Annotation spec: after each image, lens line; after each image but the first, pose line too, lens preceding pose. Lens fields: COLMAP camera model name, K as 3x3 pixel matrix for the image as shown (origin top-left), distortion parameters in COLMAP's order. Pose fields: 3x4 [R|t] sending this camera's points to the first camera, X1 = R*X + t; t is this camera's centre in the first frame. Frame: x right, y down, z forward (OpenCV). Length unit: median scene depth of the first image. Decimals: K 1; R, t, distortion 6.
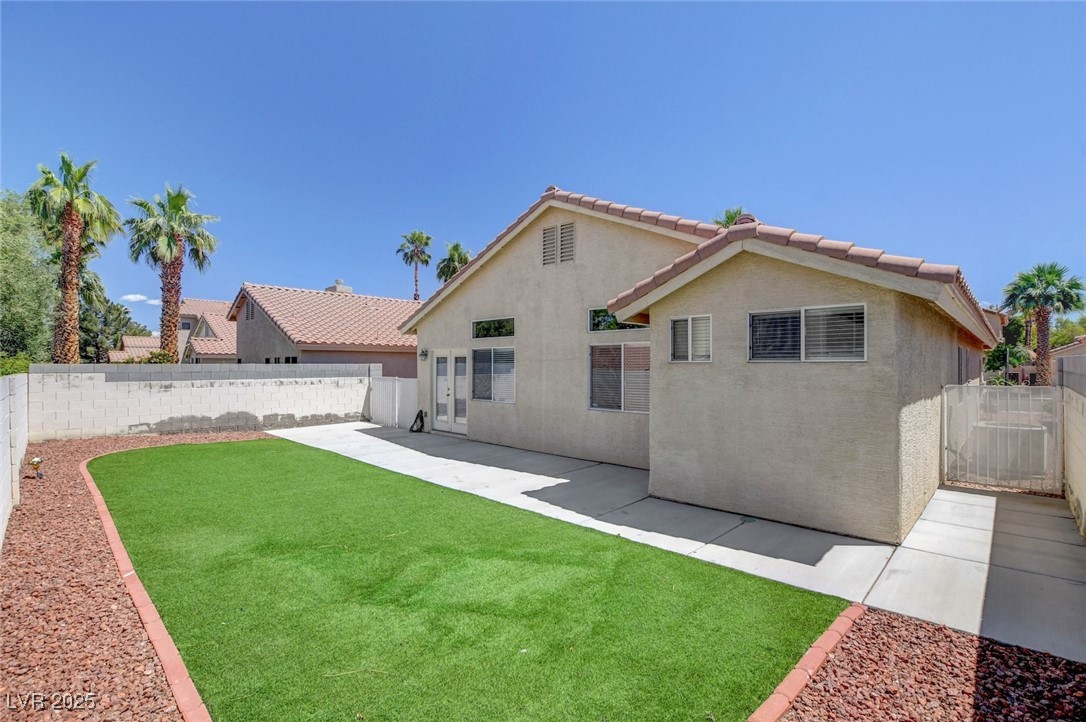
lens RADIAL K [[501.7, 0, 542.6], [0, 501.7, 361.3], [0, 0, 1]] dist [-0.028373, 0.000827]
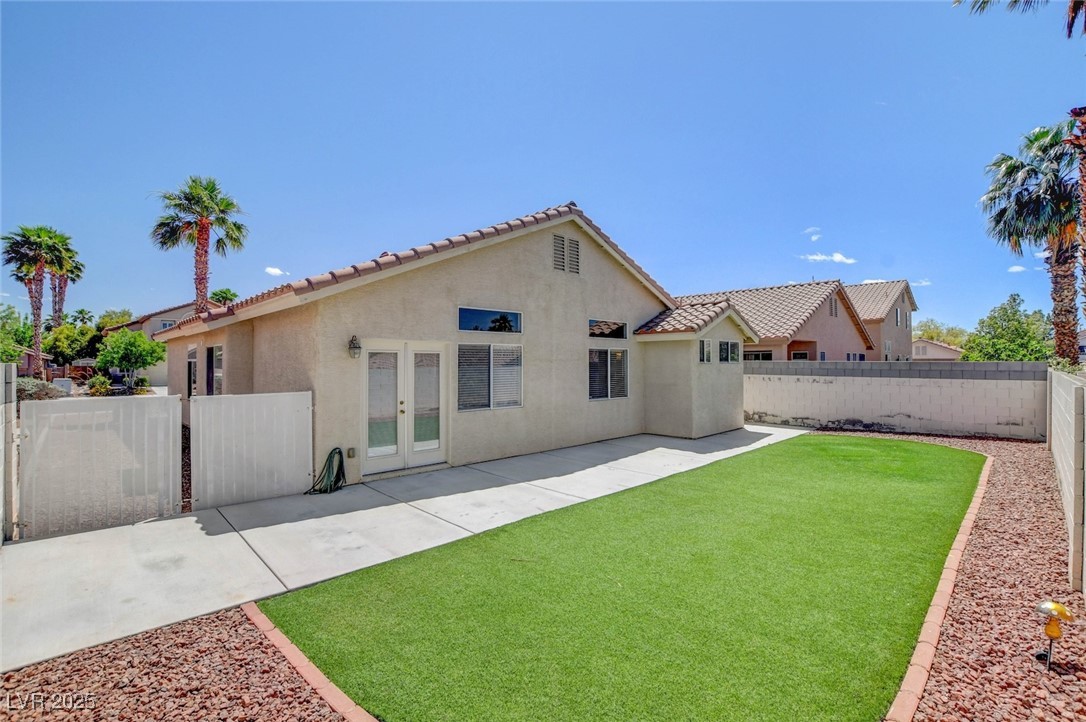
lens RADIAL K [[481.6, 0, 545.1], [0, 481.6, 361.9], [0, 0, 1]] dist [-0.032967, 0.004805]
pose [[0.023470, 0.004743, 0.999713, -0.942695], [-0.001569, 0.999988, -0.004707, 0.005953], [-0.999723, -0.001458, 0.023477, 0.942362]]
